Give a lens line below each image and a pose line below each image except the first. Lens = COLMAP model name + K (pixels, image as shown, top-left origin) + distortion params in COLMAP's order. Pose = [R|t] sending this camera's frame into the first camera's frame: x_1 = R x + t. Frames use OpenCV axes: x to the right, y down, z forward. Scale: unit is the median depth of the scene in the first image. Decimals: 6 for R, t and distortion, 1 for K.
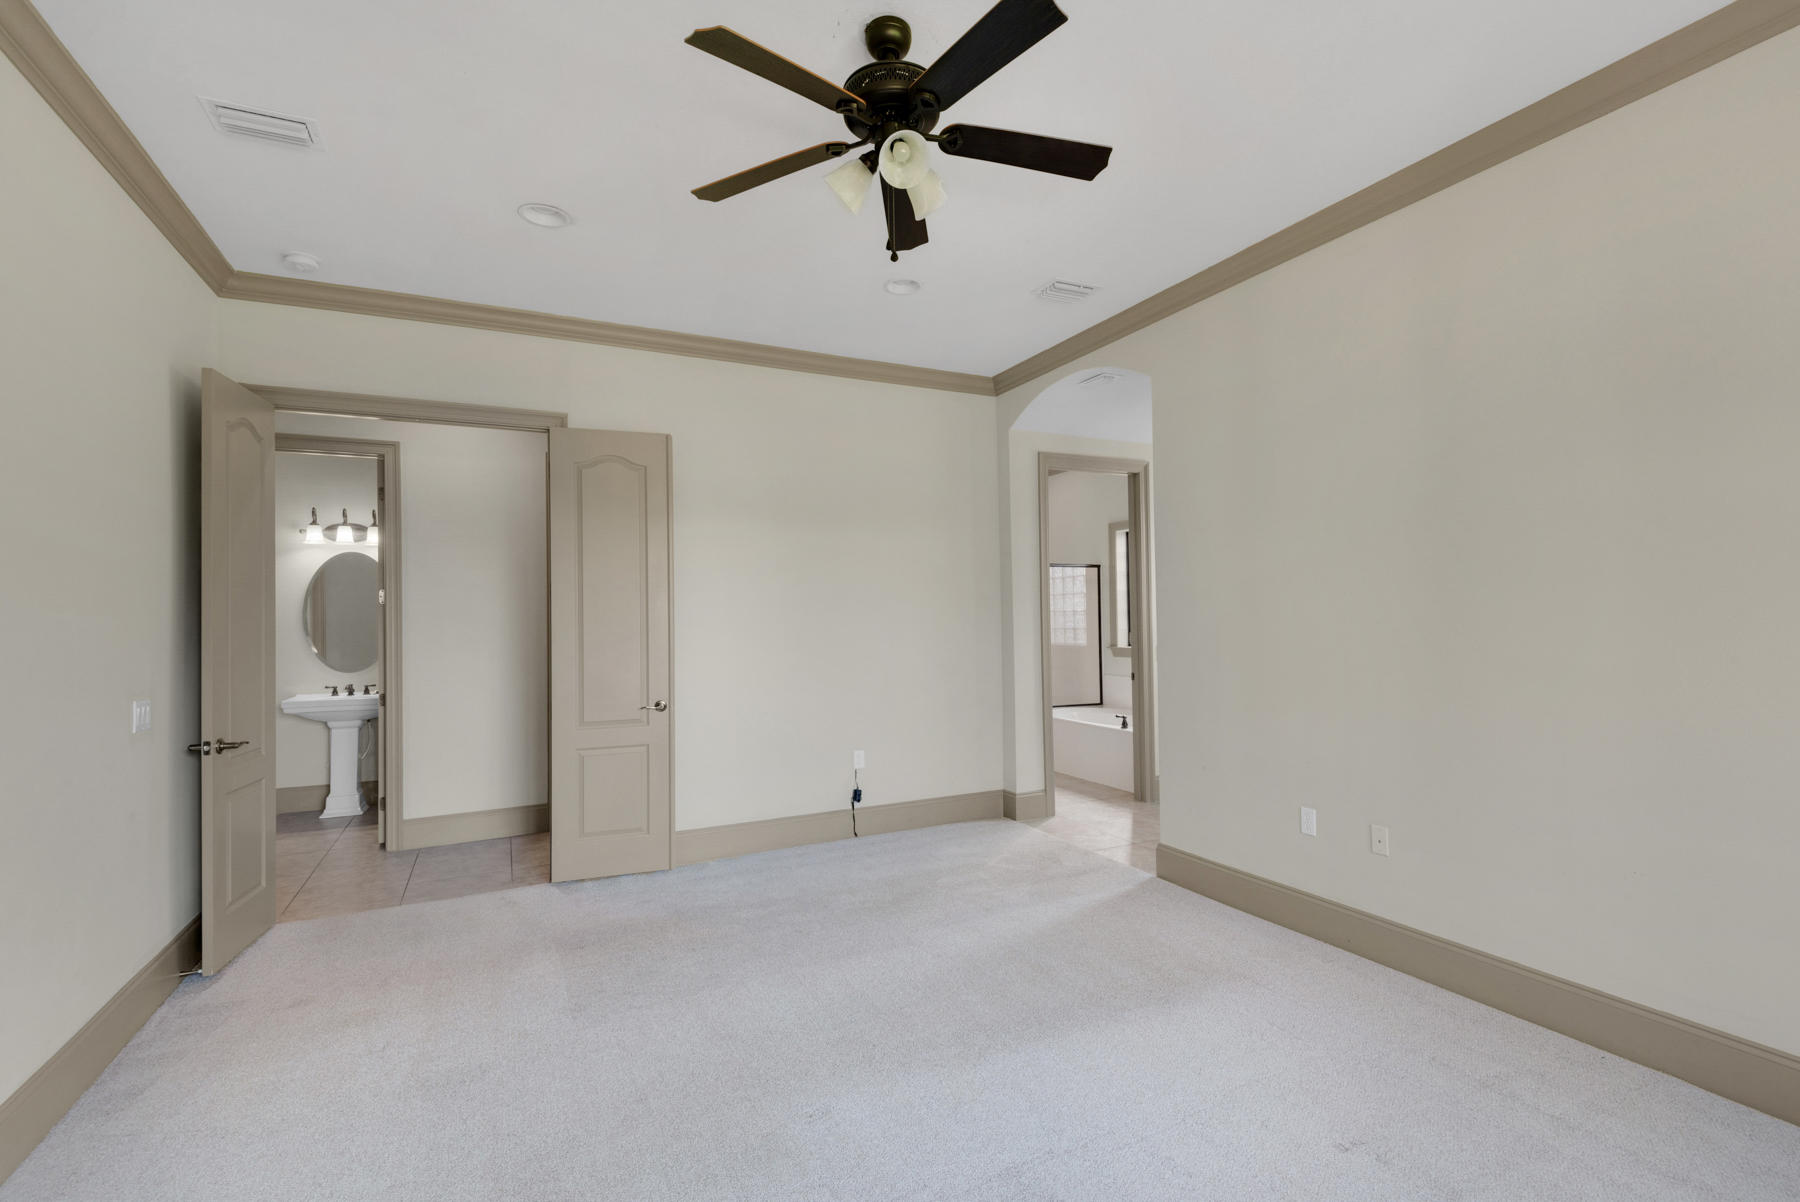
lens RADIAL K [[815.3, 0, 896.7], [0, 815.3, 605.1], [0, 0, 1]] dist [0.001478, -0.000020]
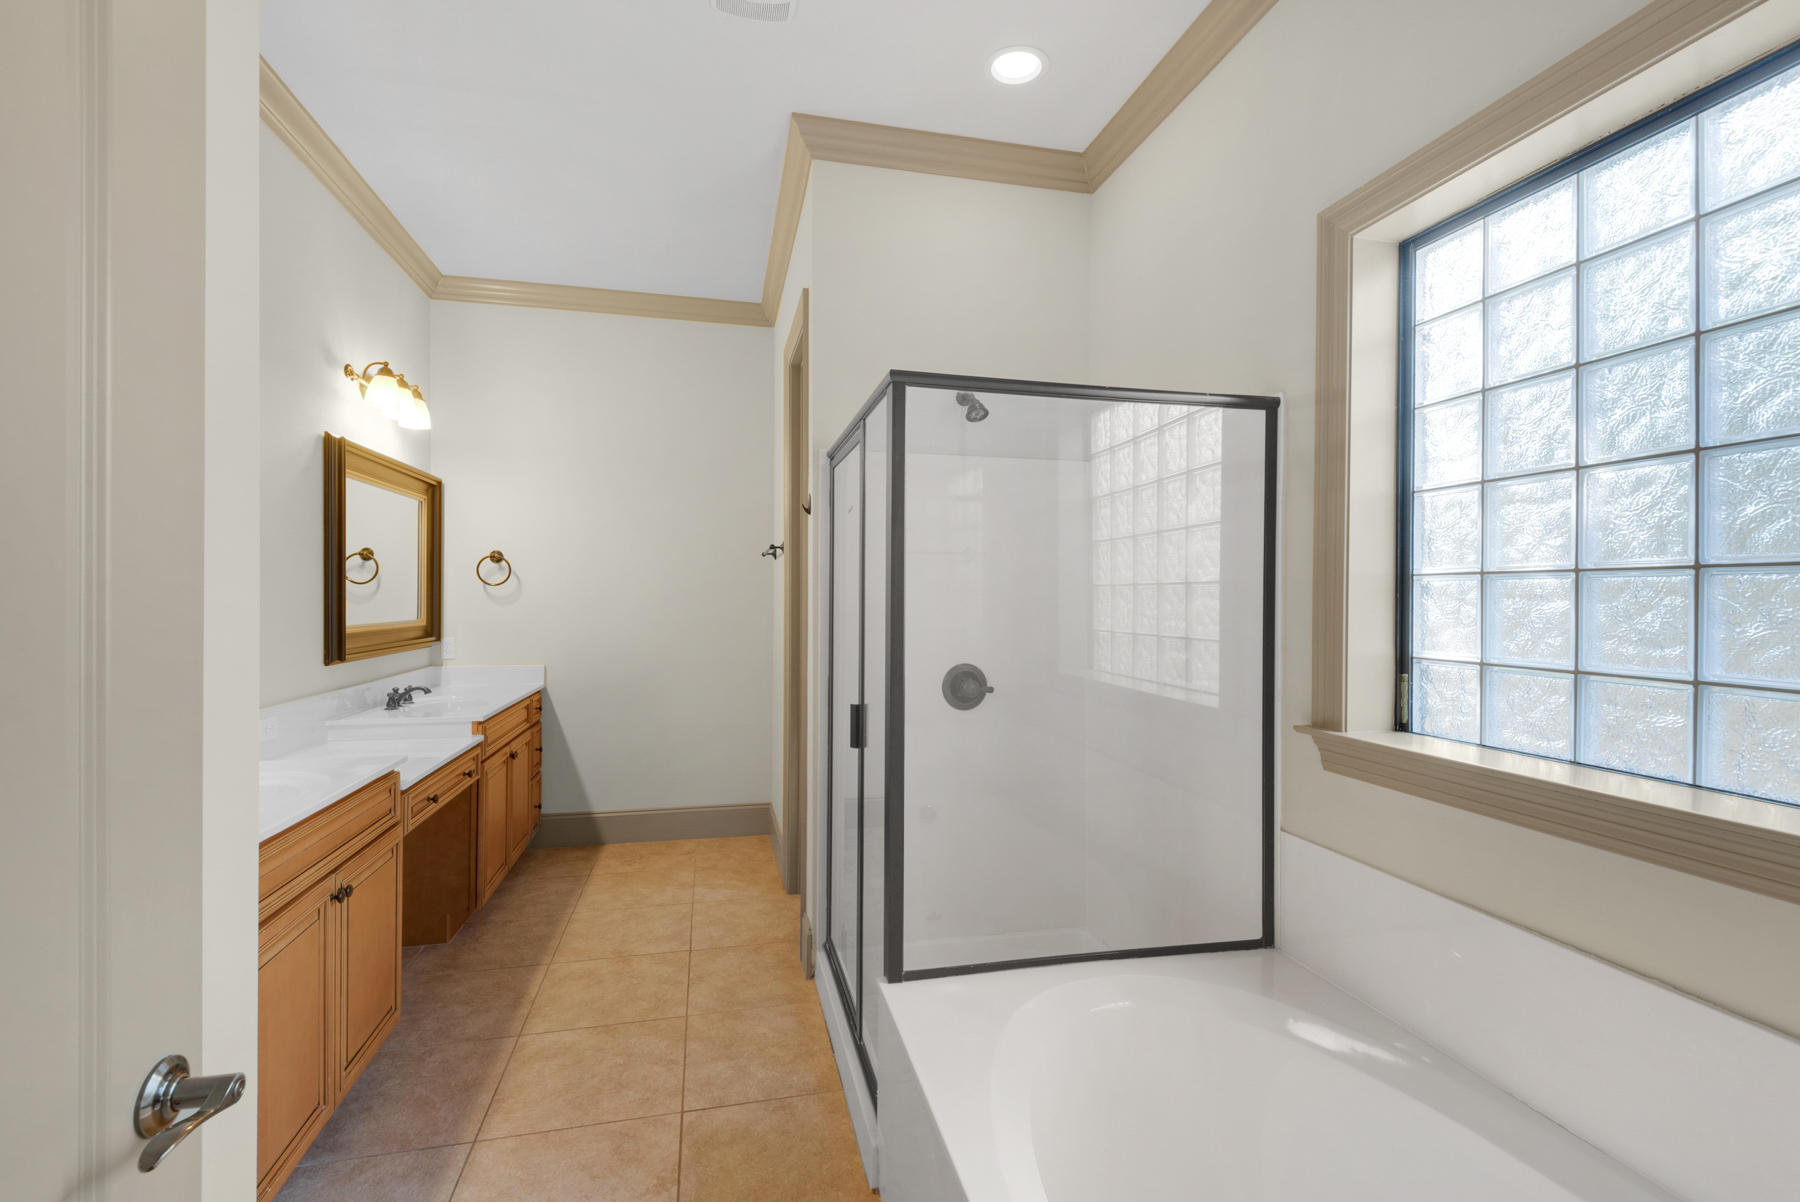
lens RADIAL K [[815.3, 0, 896.7], [0, 815.3, 605.1], [0, 0, 1]] dist [0.001478, -0.000020]
pose [[0.976453, 0.019205, -0.214876, 0.181849], [-0.015594, 0.999708, 0.018486, 0.012560], [0.215168, -0.014700, 0.976466, 0.695131]]
